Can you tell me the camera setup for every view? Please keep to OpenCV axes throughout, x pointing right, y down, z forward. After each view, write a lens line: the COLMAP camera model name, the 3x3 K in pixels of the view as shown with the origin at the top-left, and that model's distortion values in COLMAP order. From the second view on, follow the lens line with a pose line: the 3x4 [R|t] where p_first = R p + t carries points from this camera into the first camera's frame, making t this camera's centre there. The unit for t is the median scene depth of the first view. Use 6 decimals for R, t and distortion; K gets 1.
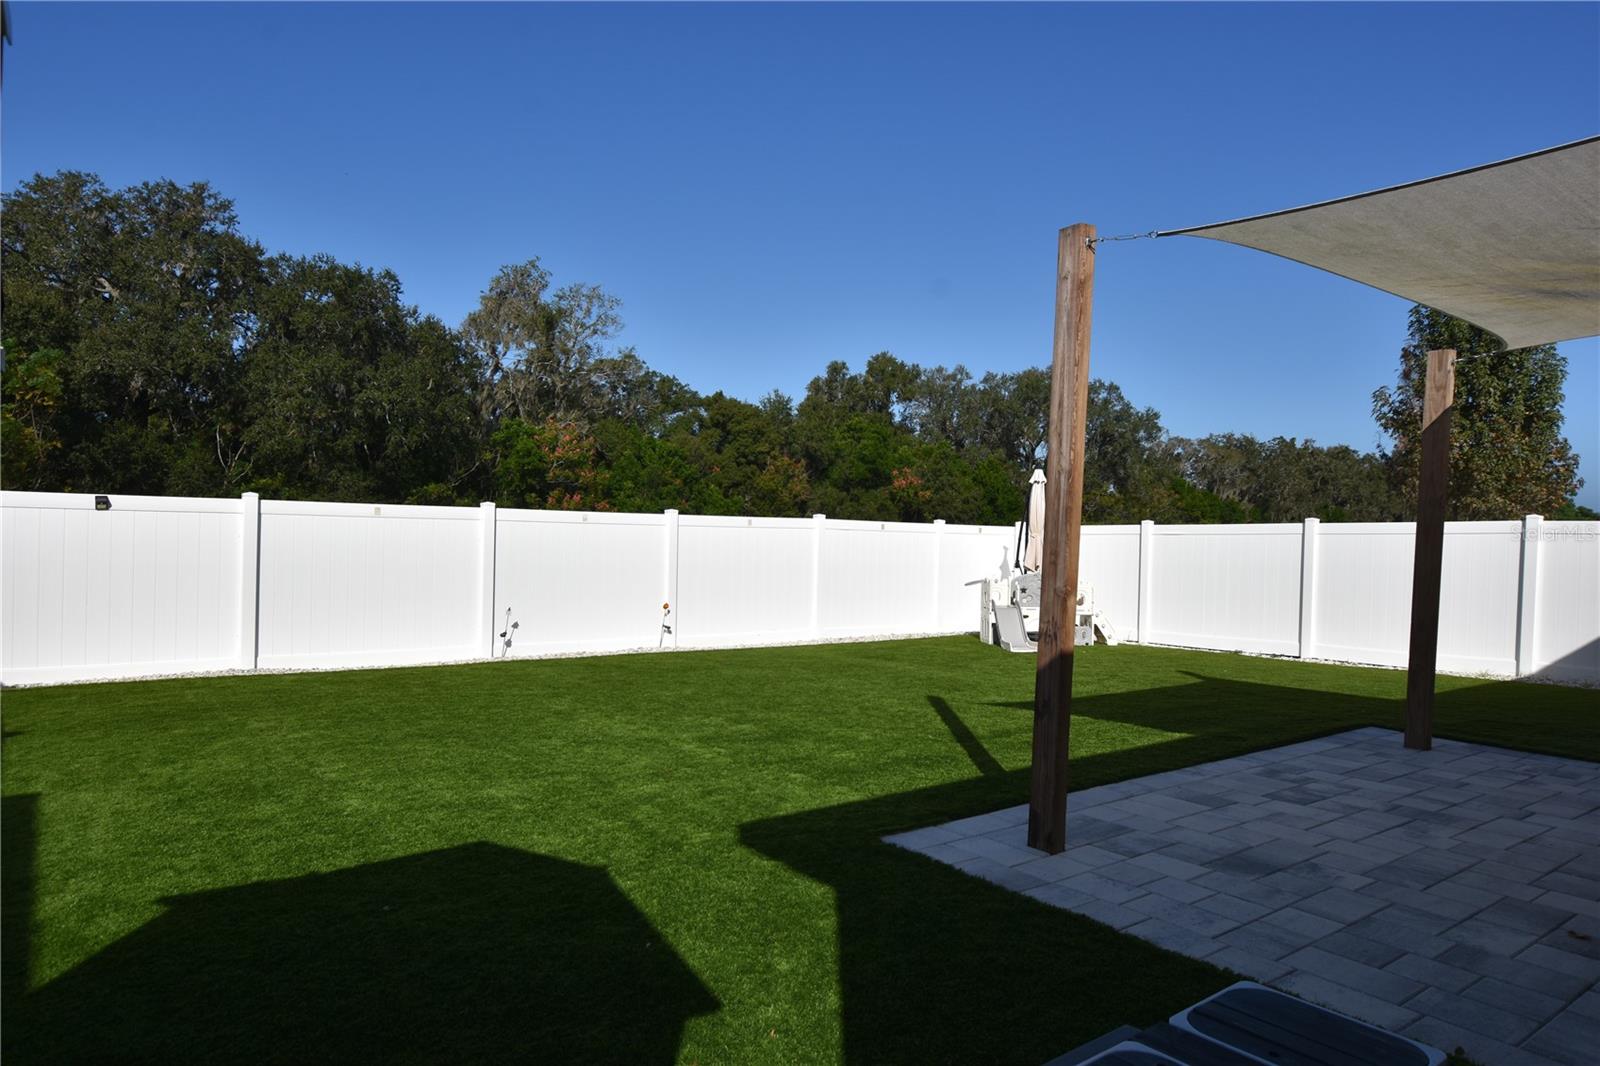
lens RADIAL K [[1016.0, 0, 800.0], [0, 1016.0, 533.0], [0, 0, 1]] dist [-0.003830, 0.004090]
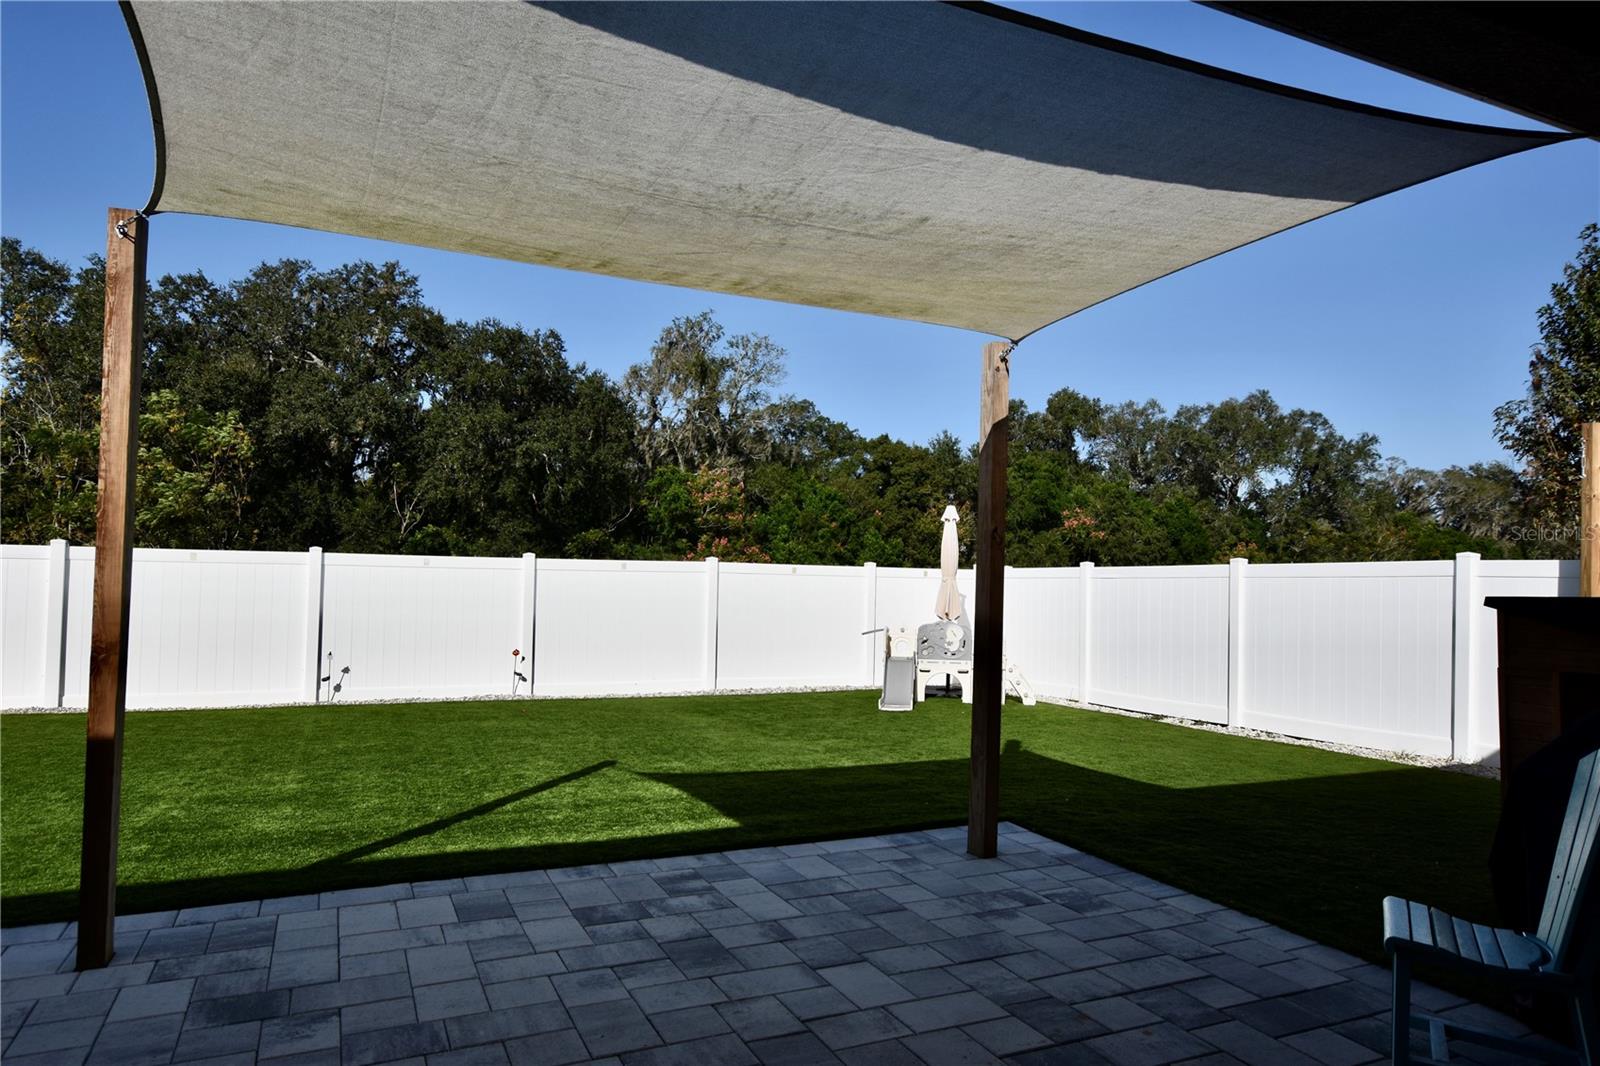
lens RADIAL K [[1016.0, 0, 800.0], [0, 1016.0, 533.0], [0, 0, 1]] dist [-0.003830, 0.004090]
pose [[0.976047, -0.010480, -0.217309, 0.068810], [0.001148, 0.999073, -0.043025, -0.000005], [0.217559, 0.041745, 0.975154, 0.021637]]
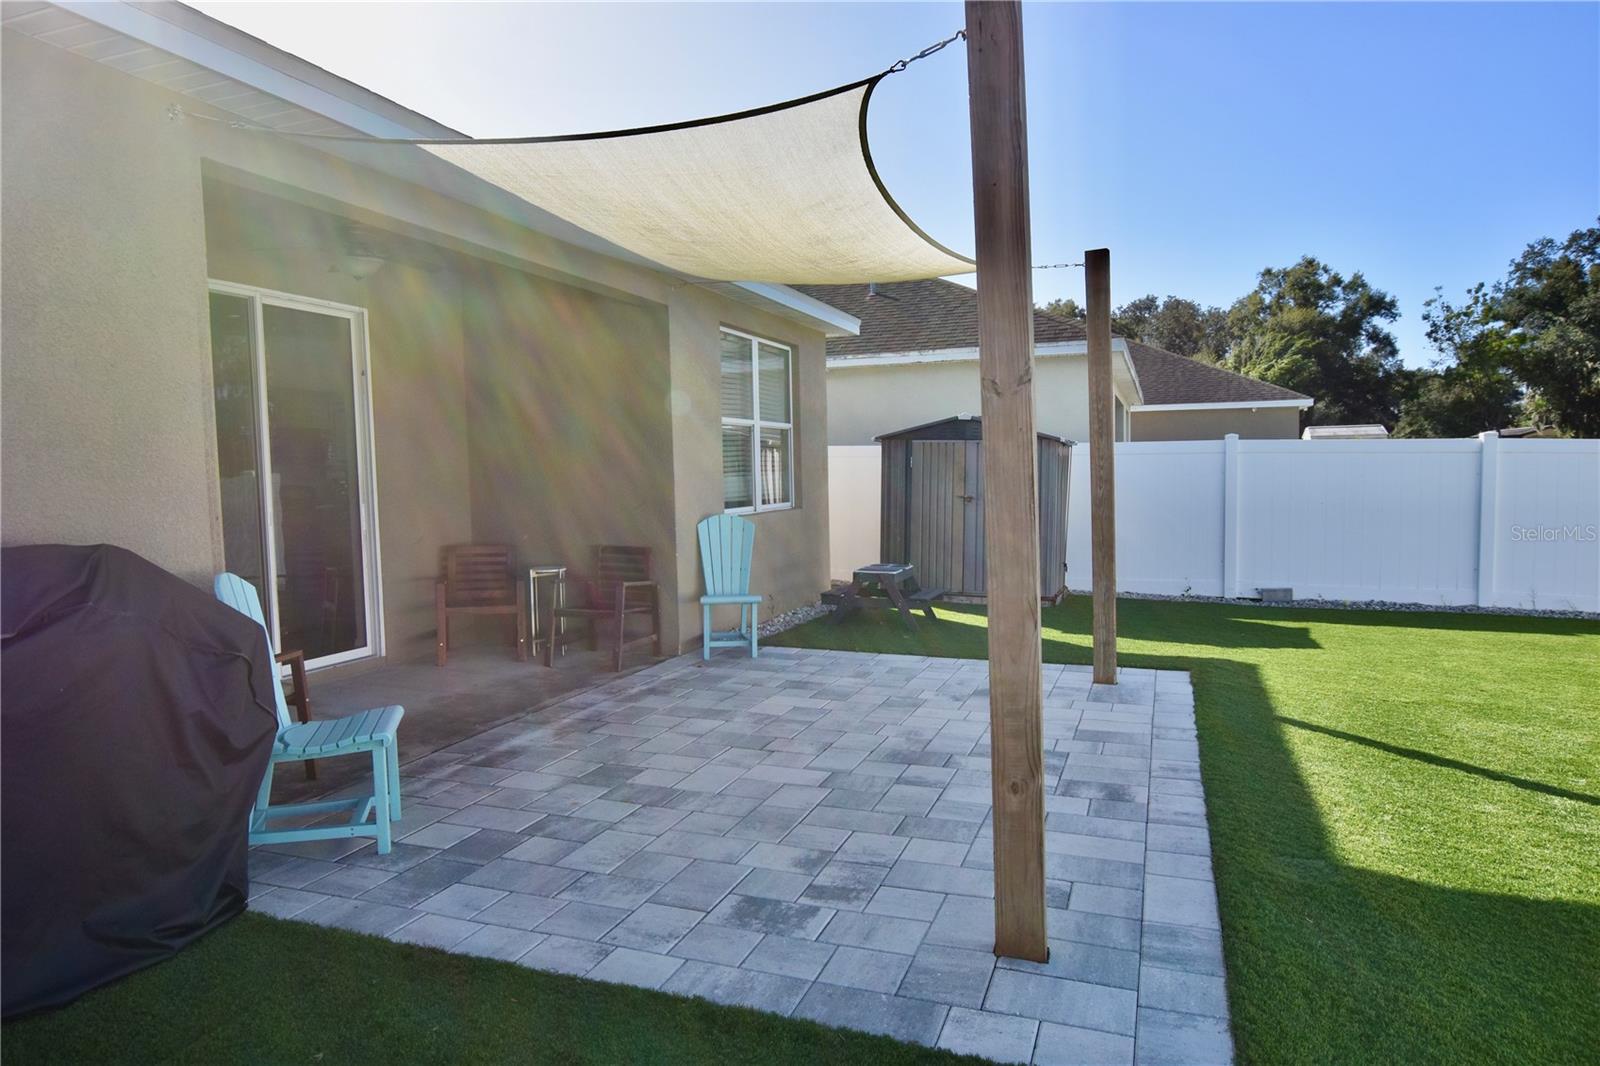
lens RADIAL K [[1016.0, 0, 800.0], [0, 1016.0, 533.0], [0, 0, 1]] dist [-0.003830, 0.004090]
pose [[-0.840910, 0.020324, -0.540794, 0.097498], [-0.011015, 0.998445, 0.054650, 0.001559], [0.541064, 0.051912, -0.839378, 0.138512]]
